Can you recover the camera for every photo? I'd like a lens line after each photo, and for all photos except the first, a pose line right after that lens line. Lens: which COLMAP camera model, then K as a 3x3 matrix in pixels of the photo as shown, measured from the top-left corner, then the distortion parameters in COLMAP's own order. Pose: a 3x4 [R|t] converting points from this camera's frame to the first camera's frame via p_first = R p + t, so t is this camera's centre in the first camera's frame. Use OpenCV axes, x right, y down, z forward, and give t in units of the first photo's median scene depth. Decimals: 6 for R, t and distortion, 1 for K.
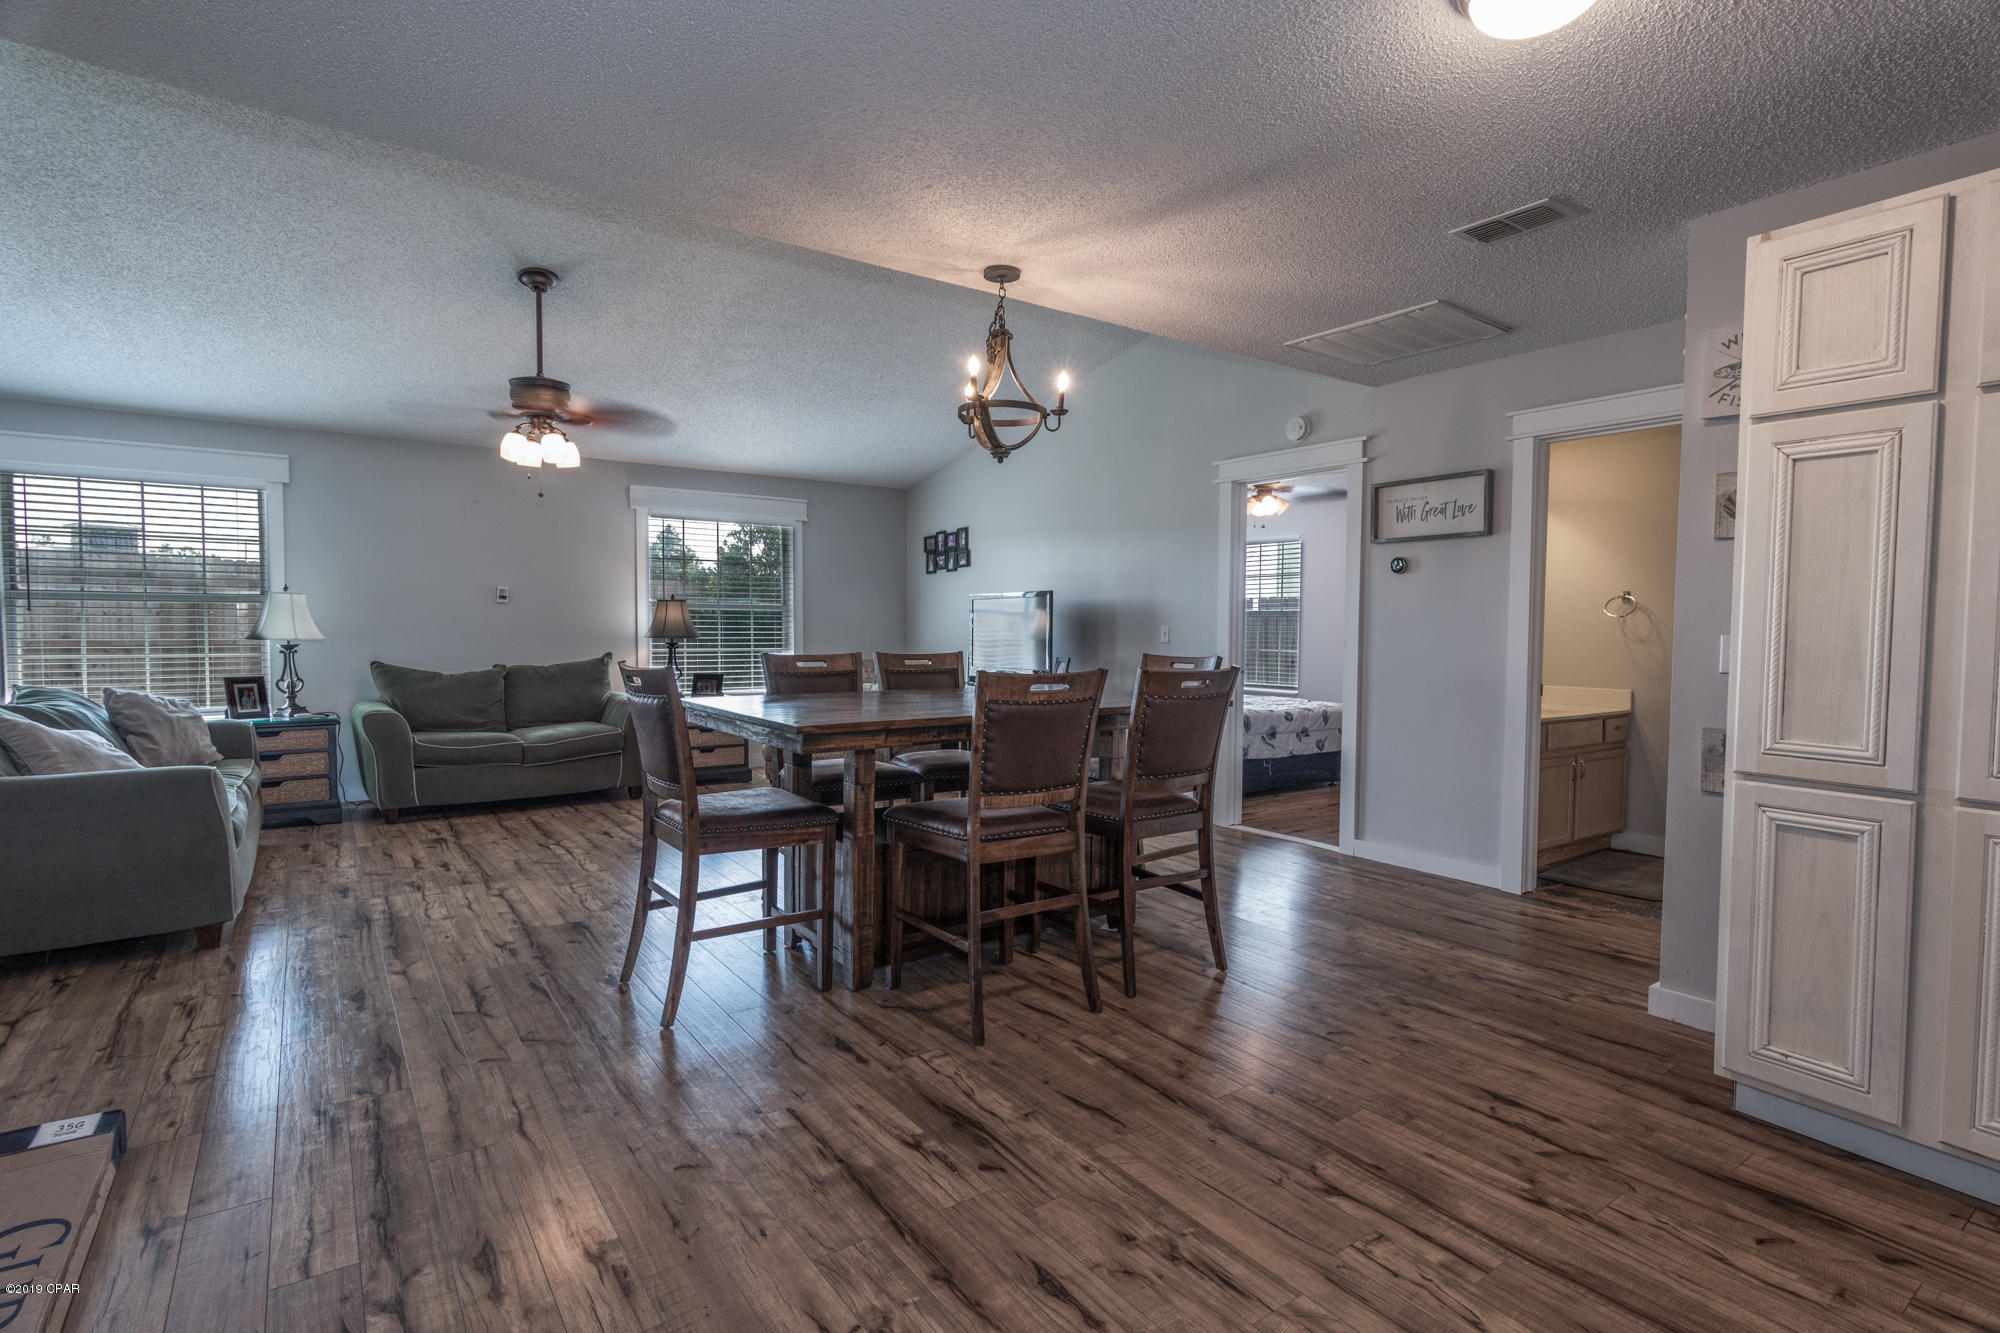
lens RADIAL K [[961.2, 0, 995.3], [0, 961.2, 667.9], [0, 0, 1]] dist [0.000909, 0.000748]
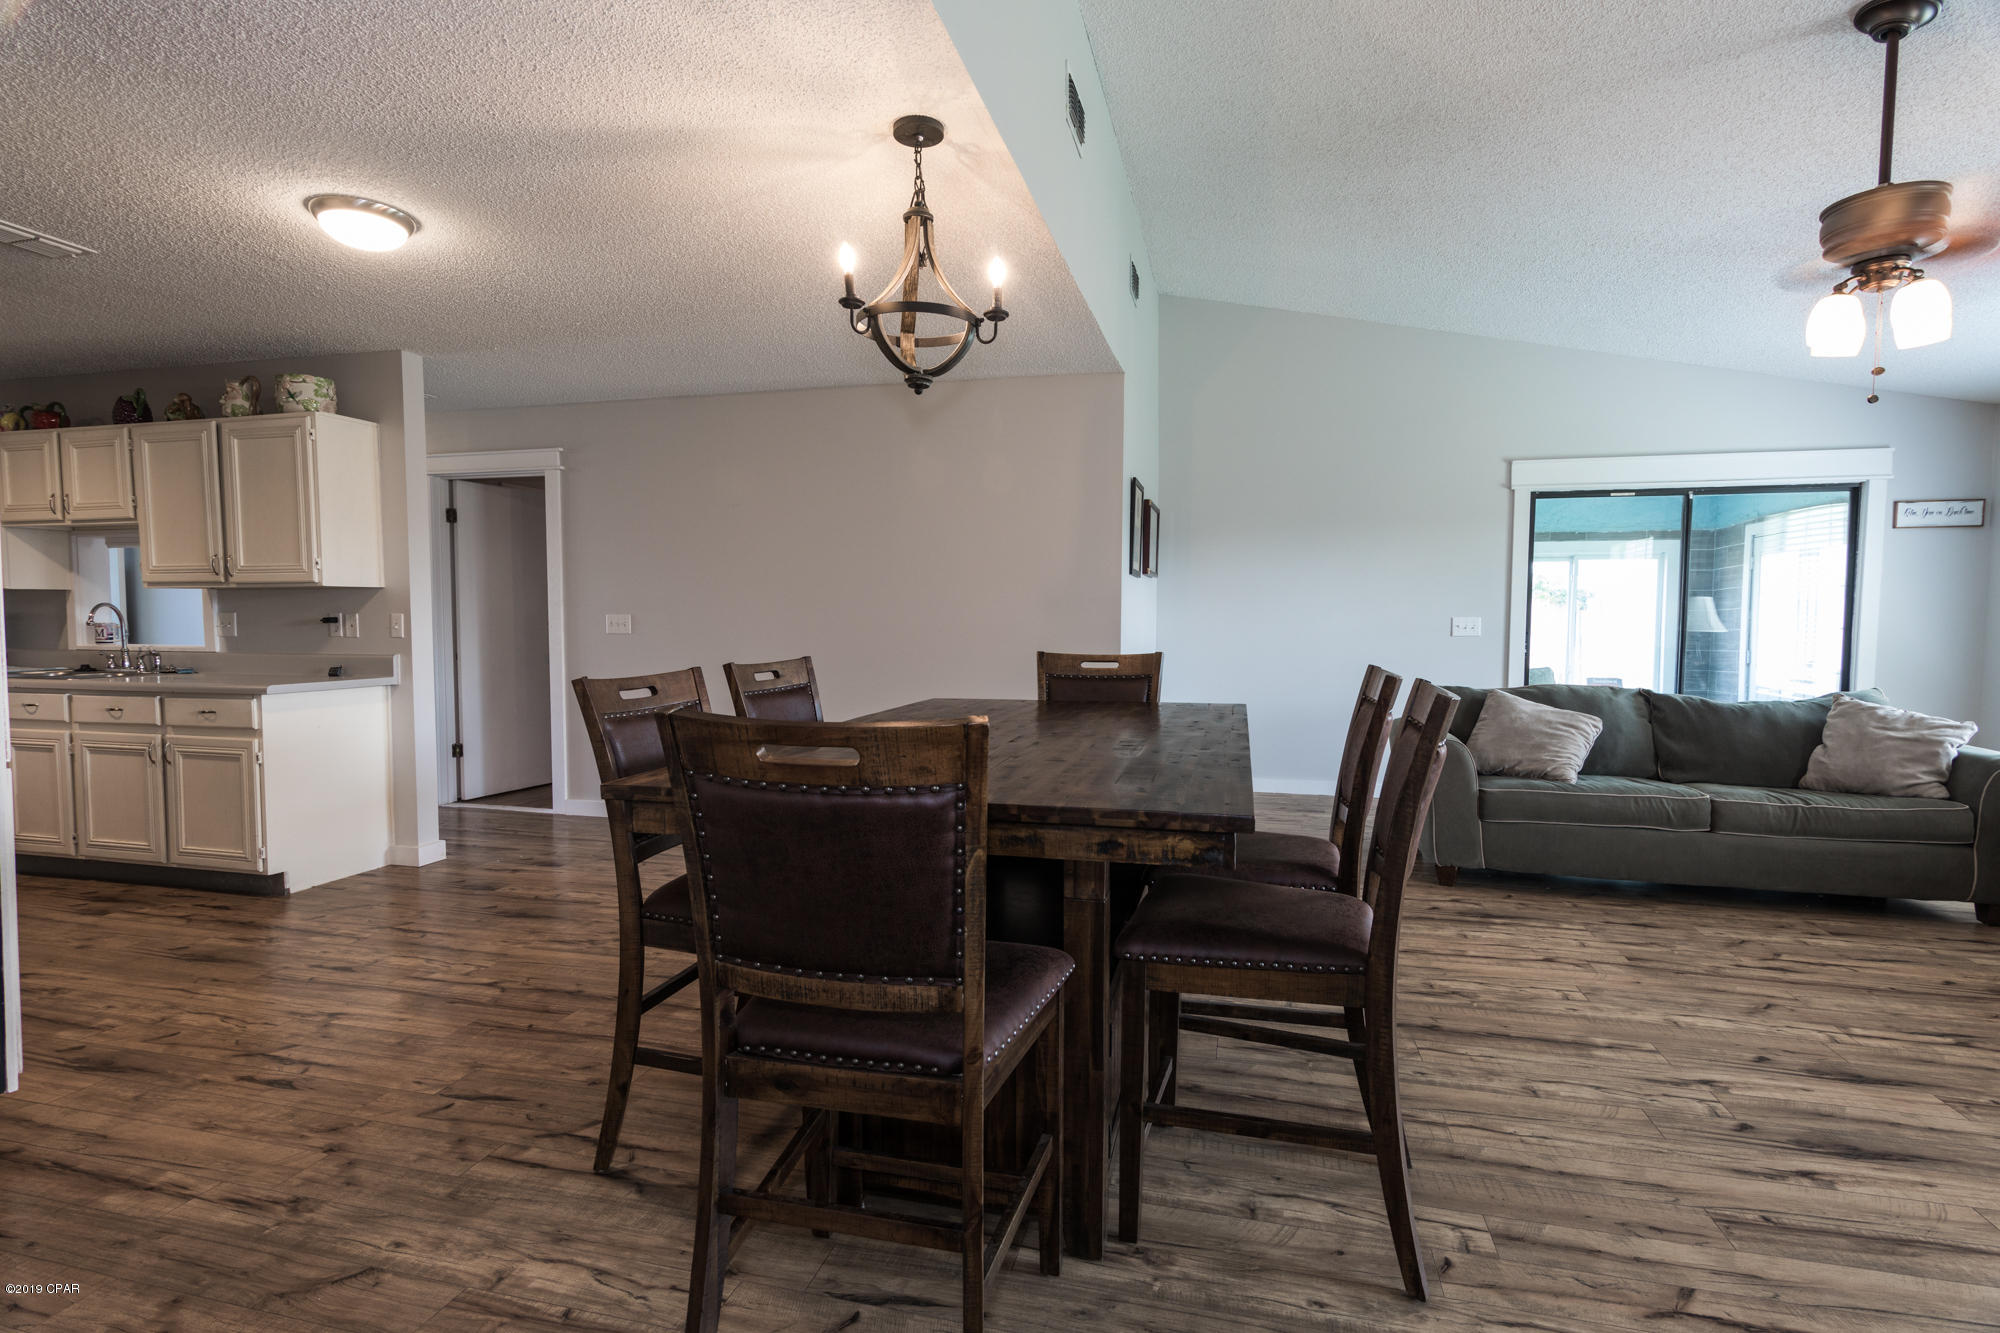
lens RADIAL K [[964.7, 0, 995.9], [0, 964.7, 670.0], [0, 0, 1]] dist [0.001732, -0.001401]
pose [[-0.765996, 0.024005, -0.642397, 0.376743], [-0.038764, 0.995759, 0.083431, -0.058154], [0.641676, 0.088810, -0.761817, 1.398030]]
